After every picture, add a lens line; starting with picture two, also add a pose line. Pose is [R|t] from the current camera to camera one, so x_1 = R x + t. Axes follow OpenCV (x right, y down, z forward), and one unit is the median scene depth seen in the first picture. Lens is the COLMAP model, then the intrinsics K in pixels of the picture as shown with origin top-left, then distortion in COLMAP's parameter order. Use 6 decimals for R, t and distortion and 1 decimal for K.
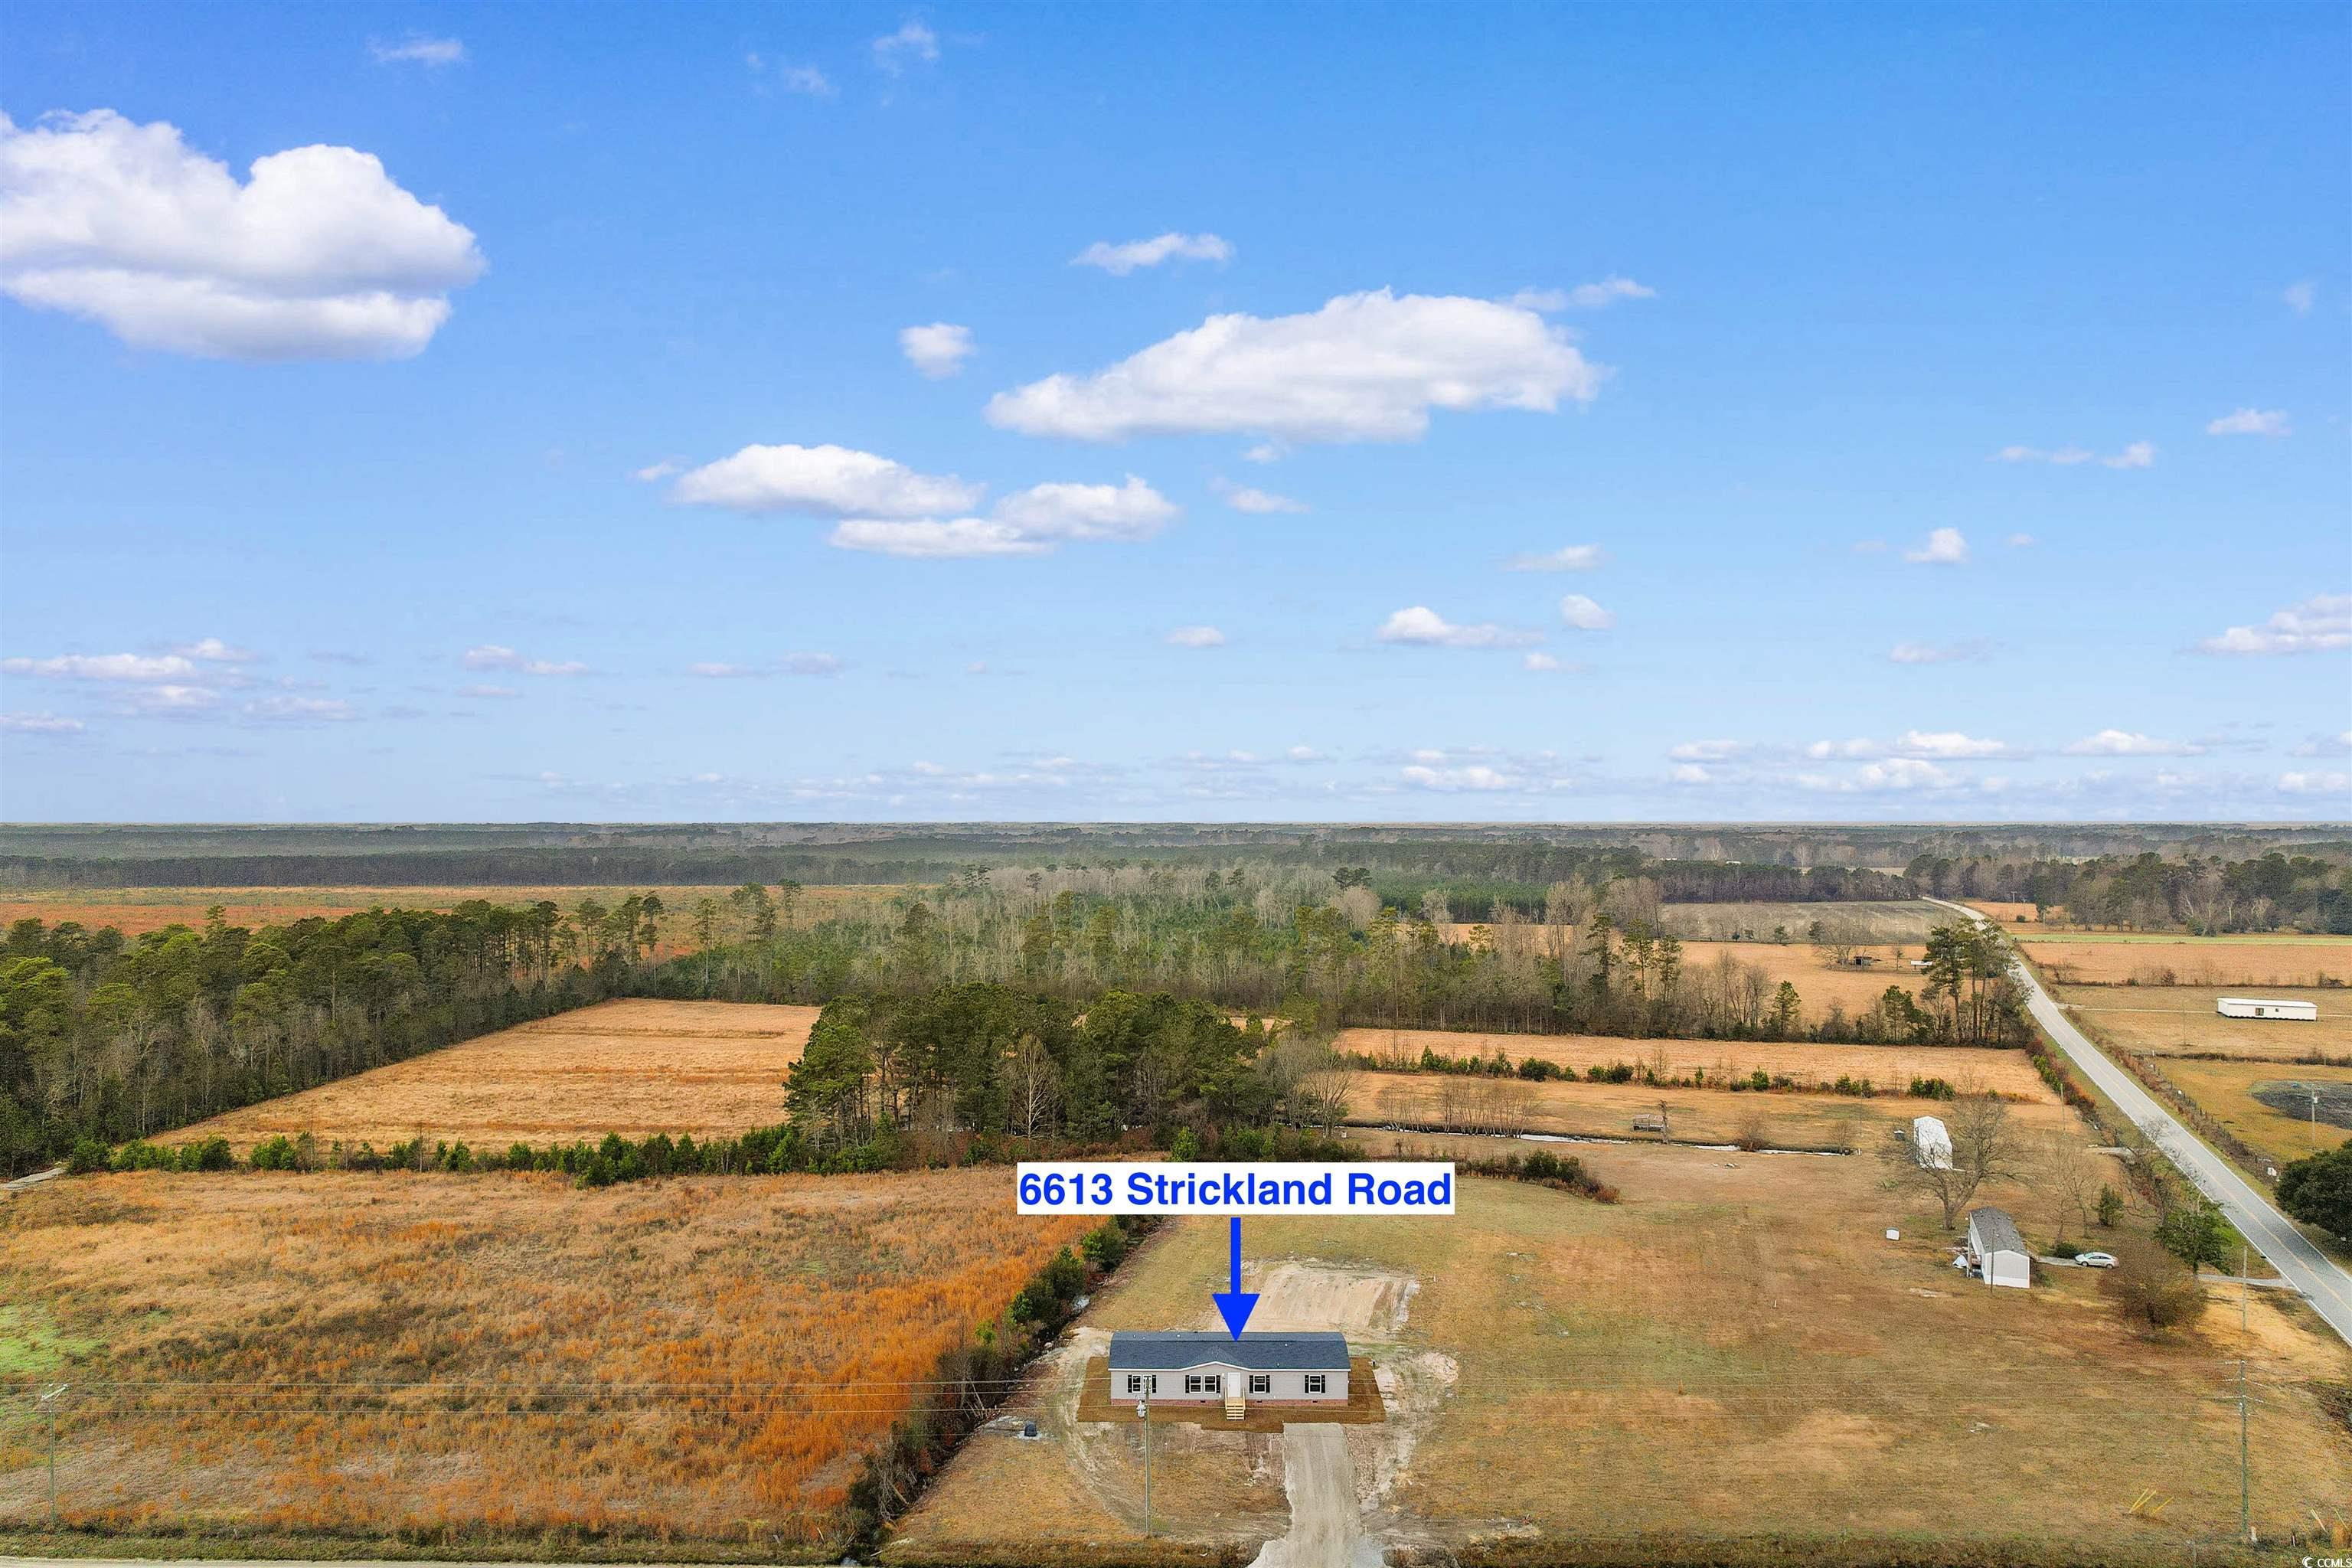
lens RADIAL K [[1403.2, 0, 1171.6], [0, 1403.2, 773.2], [0, 0, 1]] dist [-0.002763, 0.000078]
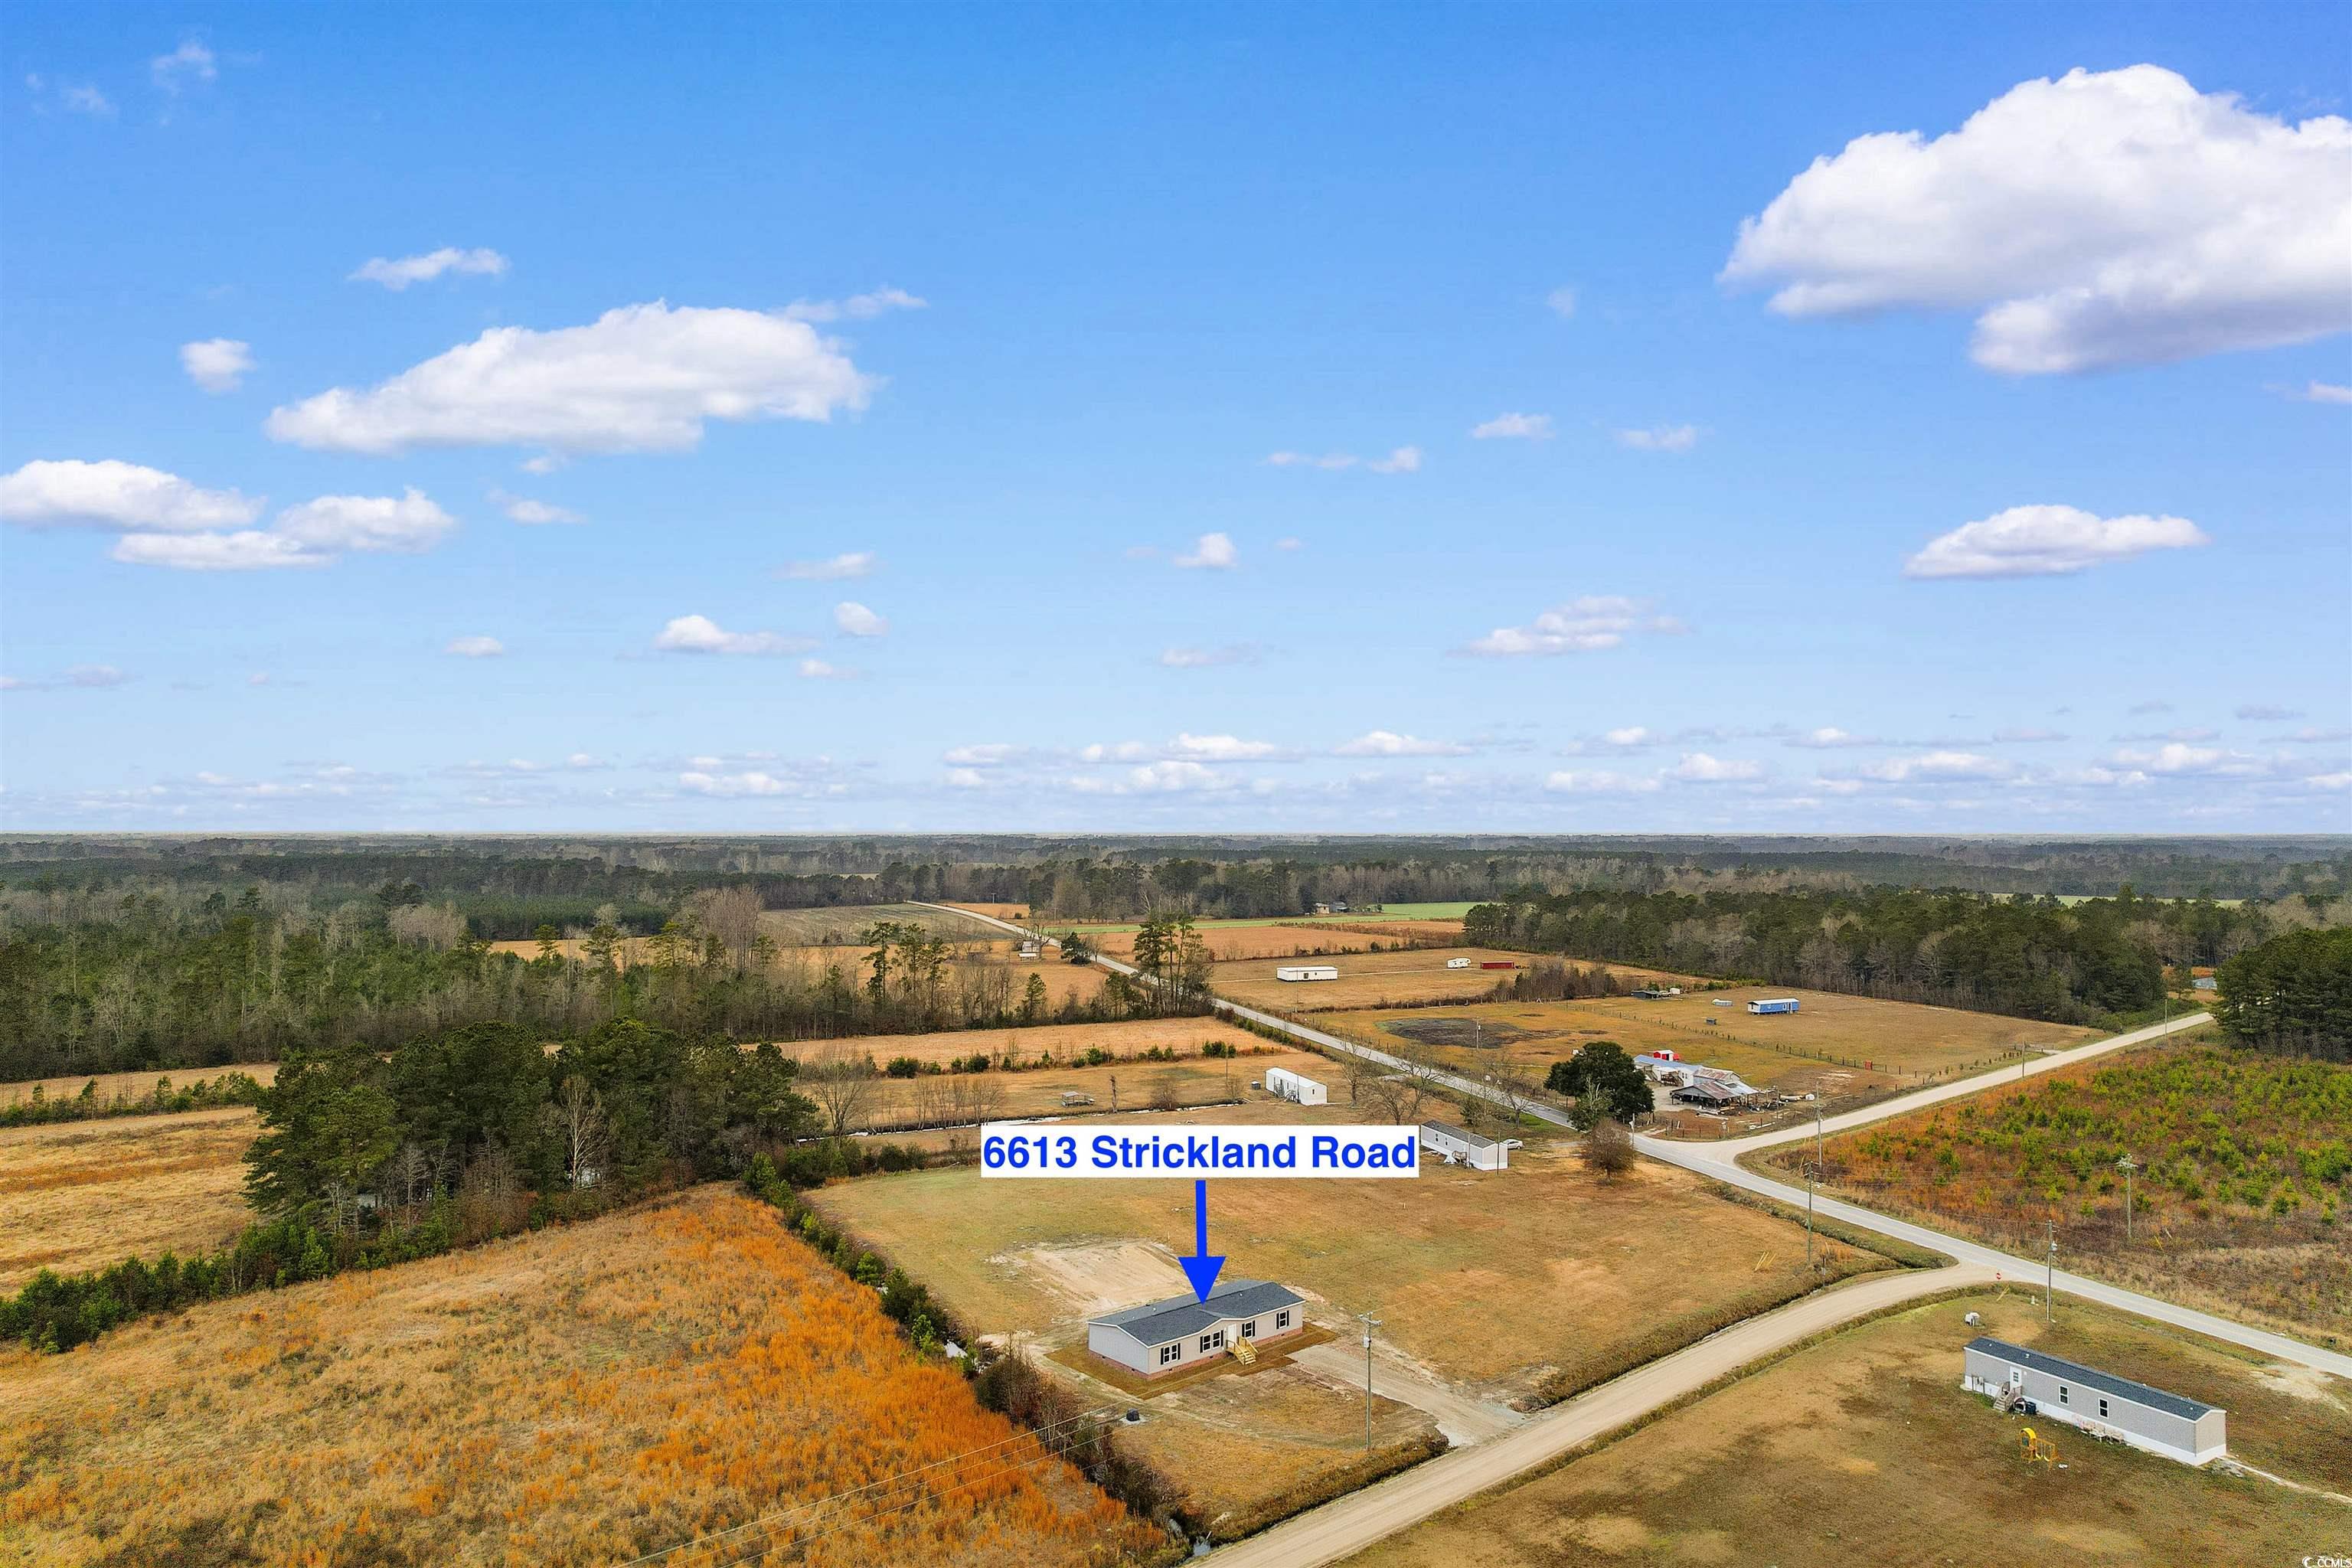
lens RADIAL K [[1403.2, 0, 1171.6], [0, 1403.2, 773.2], [0, 0, 1]] dist [-0.002763, 0.000078]
pose [[0.999962, -0.008196, 0.003086, 0.515955], [0.008198, 0.999966, -0.000646, -0.001111], [-0.003080, 0.000671, 0.999995, -0.012689]]
